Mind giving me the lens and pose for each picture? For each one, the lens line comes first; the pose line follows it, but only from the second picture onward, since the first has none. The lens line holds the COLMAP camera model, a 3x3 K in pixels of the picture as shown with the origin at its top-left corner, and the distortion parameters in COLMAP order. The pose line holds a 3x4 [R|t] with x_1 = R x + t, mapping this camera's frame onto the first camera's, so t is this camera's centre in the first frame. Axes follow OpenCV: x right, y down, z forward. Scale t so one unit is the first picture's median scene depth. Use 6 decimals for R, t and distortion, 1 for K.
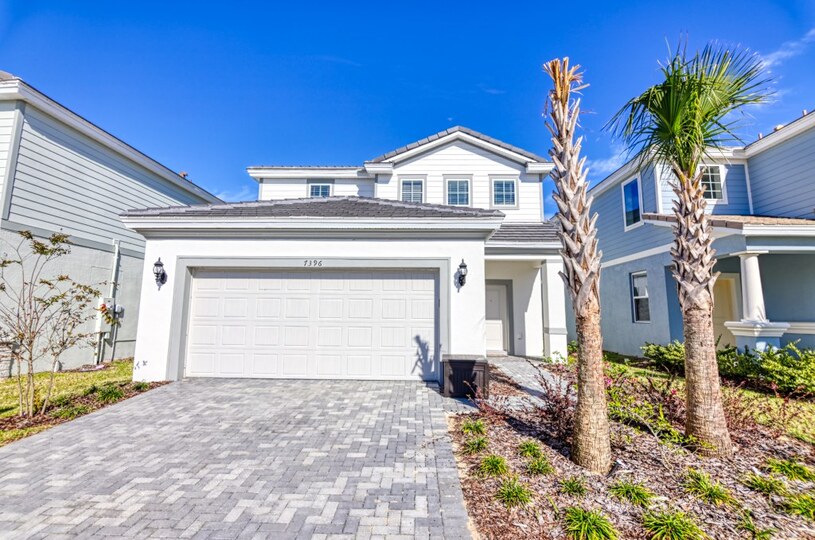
lens RADIAL K [[373.0, 0, 405.1], [0, 373.0, 262.8], [0, 0, 1]] dist [-0.003649, -0.000782]
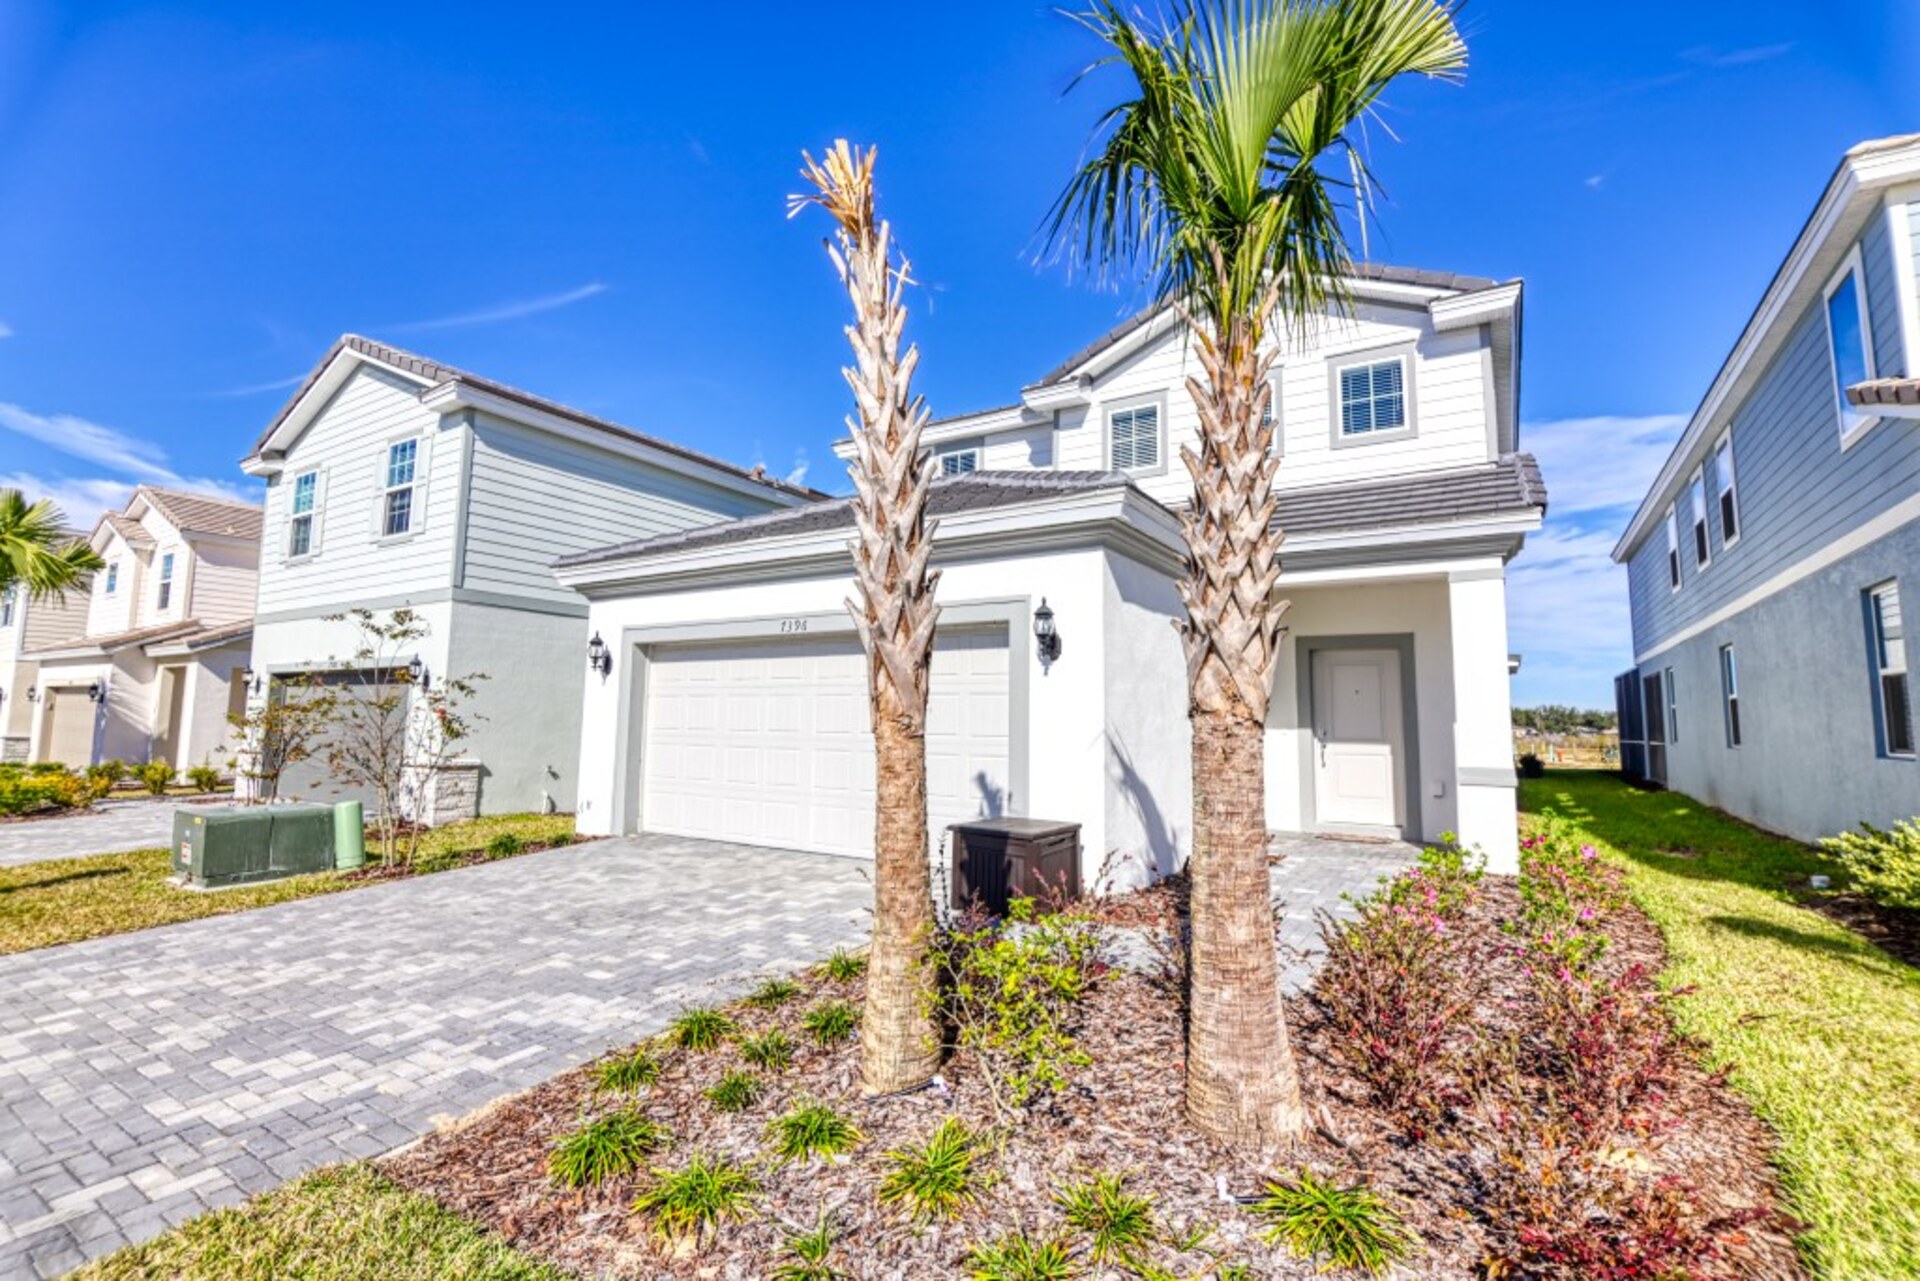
lens RADIAL K [[852.8, 0, 960.0], [0, 852.8, 640.5], [0, 0, 1]] dist [-0.002485, -0.009311]
pose [[0.861715, -0.047273, -0.505186, 0.477217], [0.063612, 0.997860, 0.015130, 0.015927], [0.503390, -0.045174, 0.862878, 0.093776]]
